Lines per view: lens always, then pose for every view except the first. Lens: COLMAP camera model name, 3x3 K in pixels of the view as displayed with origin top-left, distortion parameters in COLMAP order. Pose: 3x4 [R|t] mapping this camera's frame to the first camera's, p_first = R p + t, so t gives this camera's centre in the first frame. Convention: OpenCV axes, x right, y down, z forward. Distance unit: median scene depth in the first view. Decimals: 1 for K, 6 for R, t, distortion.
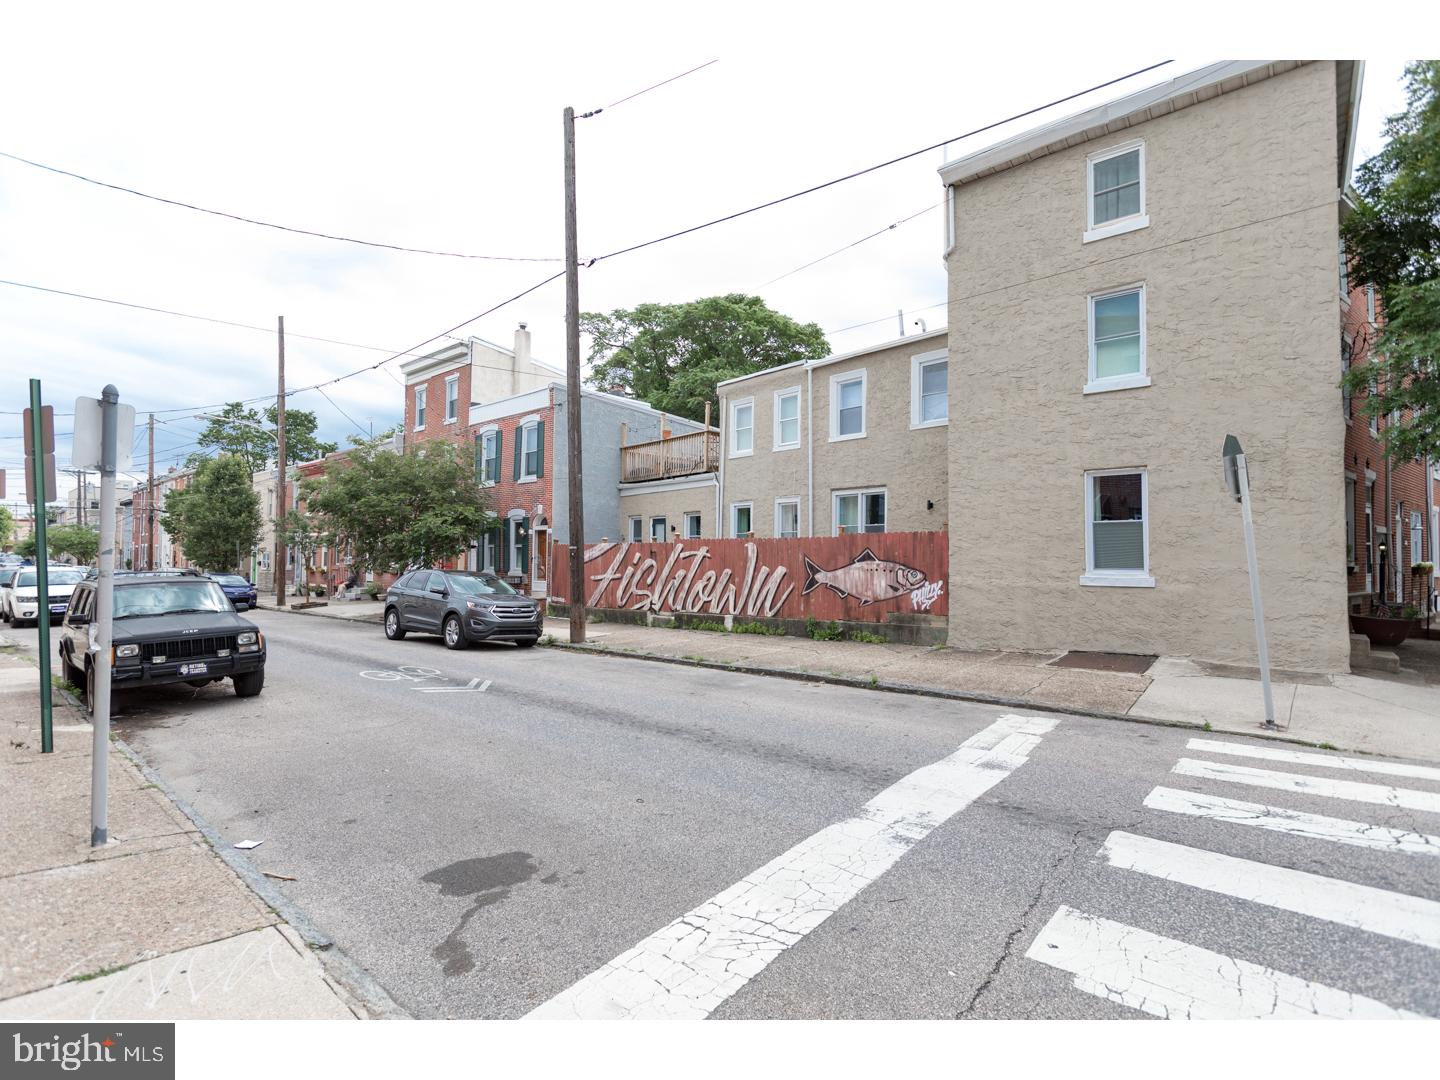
lens RADIAL K [[680.3, 0, 720.0], [0, 680.3, 540.0], [0, 0, 1]] dist [0.002355, -0.000257]
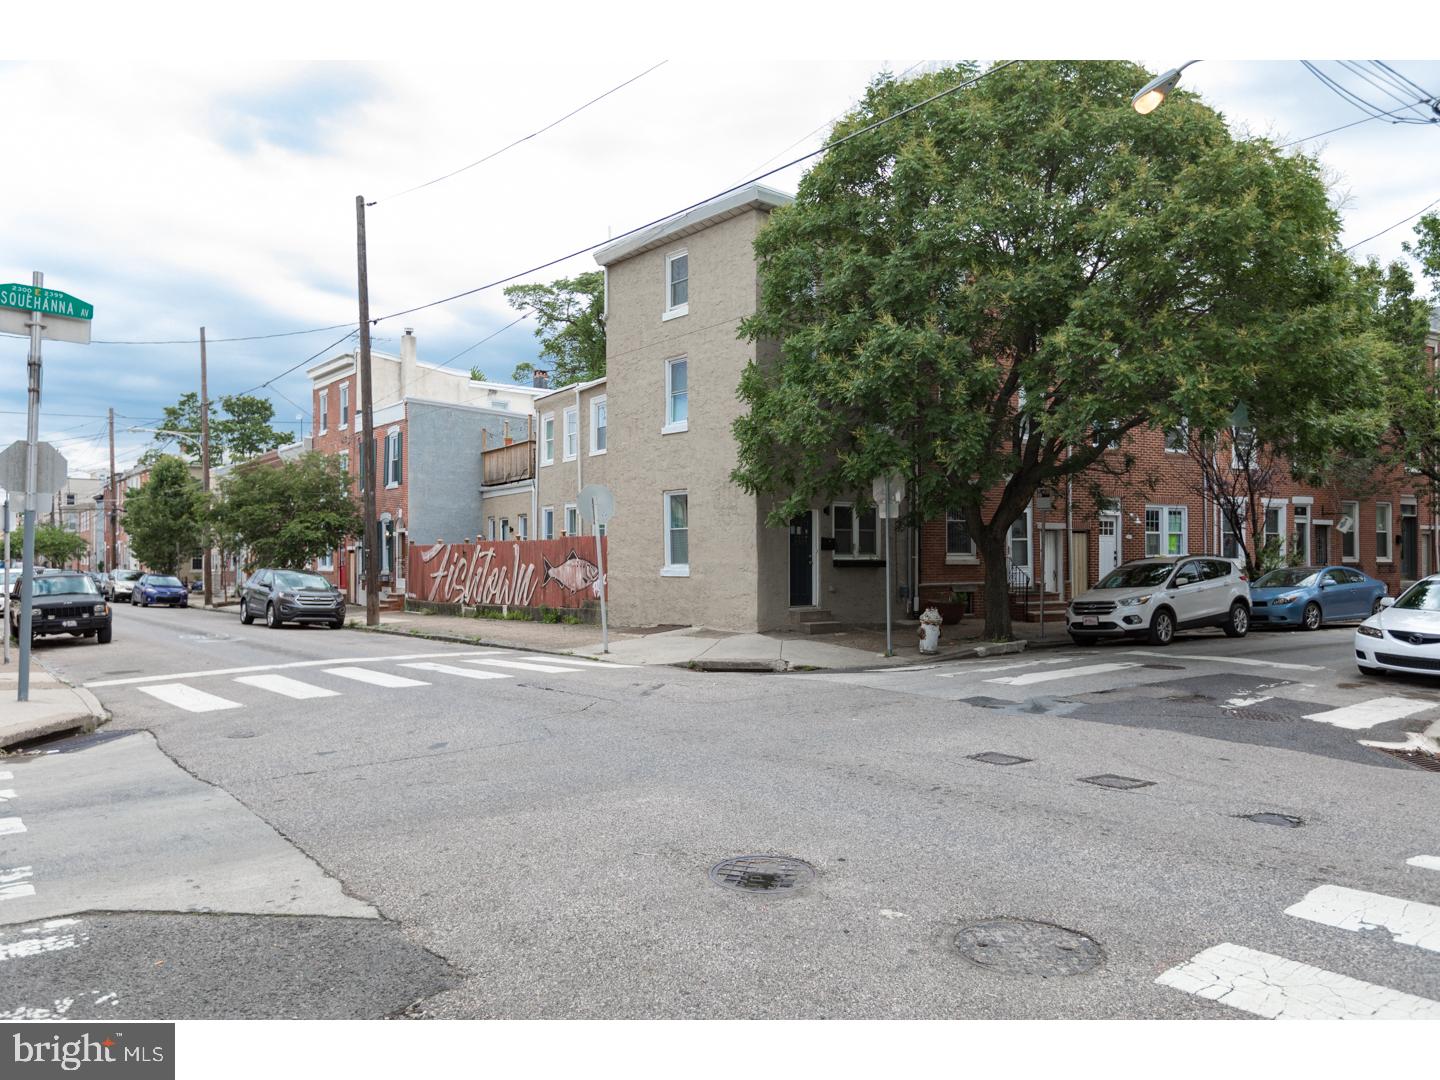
lens RADIAL K [[999.7, 0, 720.0], [0, 999.7, 540.0], [0, 0, 1]] dist [0.010314, -0.001867]
pose [[0.984419, -0.012424, -0.175401, 0.646097], [0.014882, 0.999809, 0.012705, -0.018622], [0.175209, -0.015117, 0.984415, -0.608678]]
